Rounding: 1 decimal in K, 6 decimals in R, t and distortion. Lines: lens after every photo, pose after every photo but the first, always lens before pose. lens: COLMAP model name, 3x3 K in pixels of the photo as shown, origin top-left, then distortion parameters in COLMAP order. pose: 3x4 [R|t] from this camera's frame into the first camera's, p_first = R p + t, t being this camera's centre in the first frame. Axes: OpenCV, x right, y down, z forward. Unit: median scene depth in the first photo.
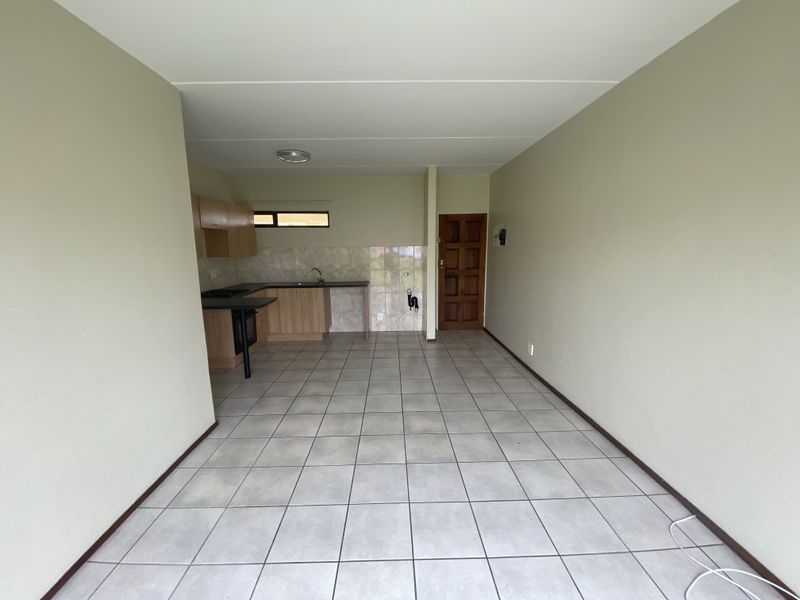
lens RADIAL K [[326.5, 0, 398.0], [0, 326.5, 300.2], [0, 0, 1]] dist [0.030596, -0.023510]
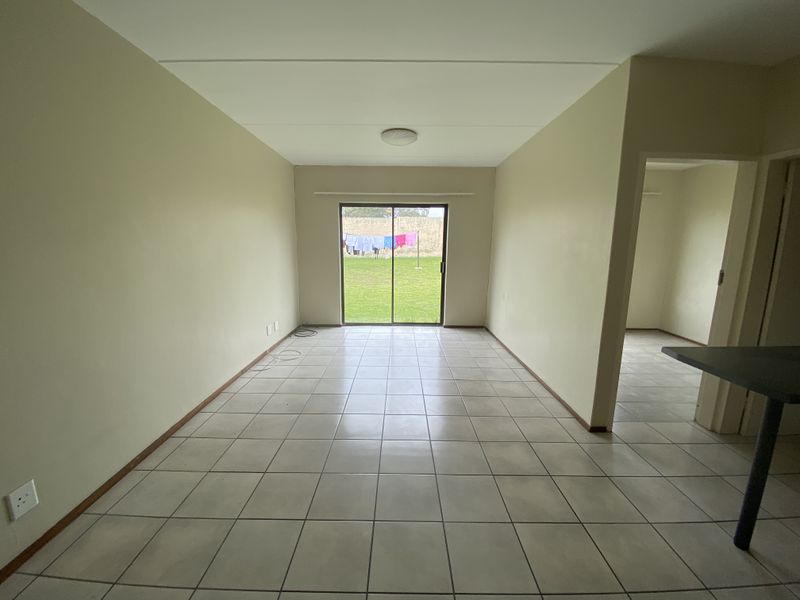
lens RADIAL K [[326.5, 0, 398.0], [0, 326.5, 300.2], [0, 0, 1]] dist [0.030596, -0.023510]
pose [[-0.999653, -0.005409, 0.025781, -0.022930], [0.003229, 0.946151, 0.323709, -0.131452], [-0.026143, 0.323680, -0.945805, 0.895314]]
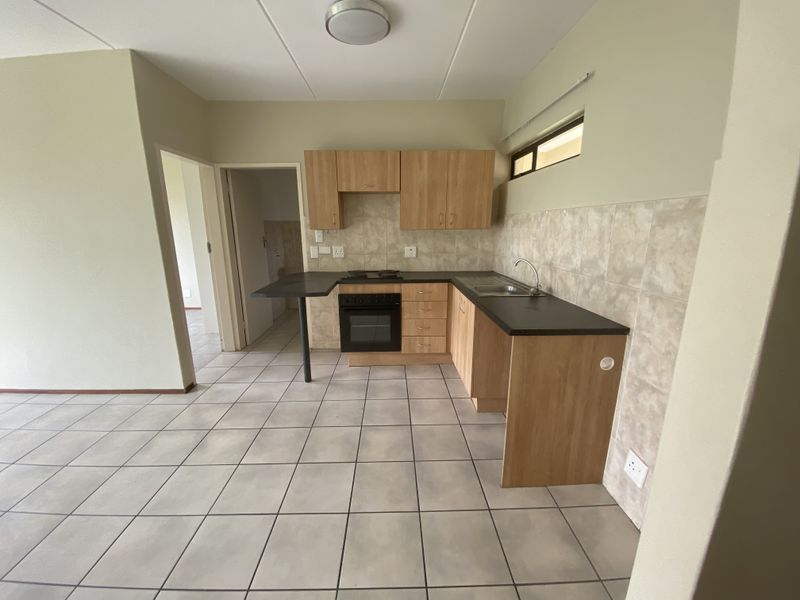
lens RADIAL K [[326.5, 0, 398.0], [0, 326.5, 300.2], [0, 0, 1]] dist [0.030596, -0.023510]
pose [[-0.005230, 0.233465, -0.972351, 0.186333], [-0.152417, 0.960817, 0.231515, -0.118497], [0.988302, 0.149414, 0.030558, 0.803335]]
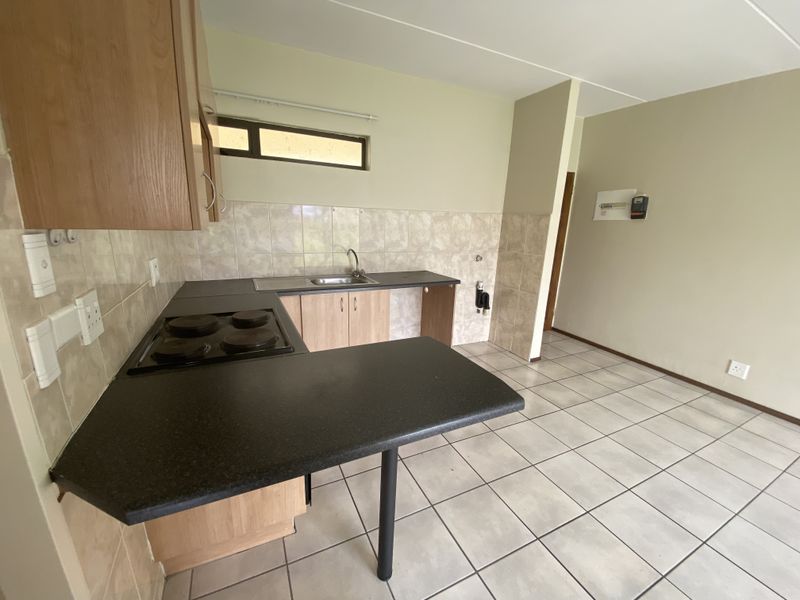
lens RADIAL K [[326.5, 0, 398.0], [0, 326.5, 300.2], [0, 0, 1]] dist [0.030596, -0.023510]
pose [[0.906285, -0.061807, 0.418124, -0.397851], [0.022443, 0.994892, 0.098418, -0.064972], [-0.422071, -0.079810, 0.903043, 0.482020]]
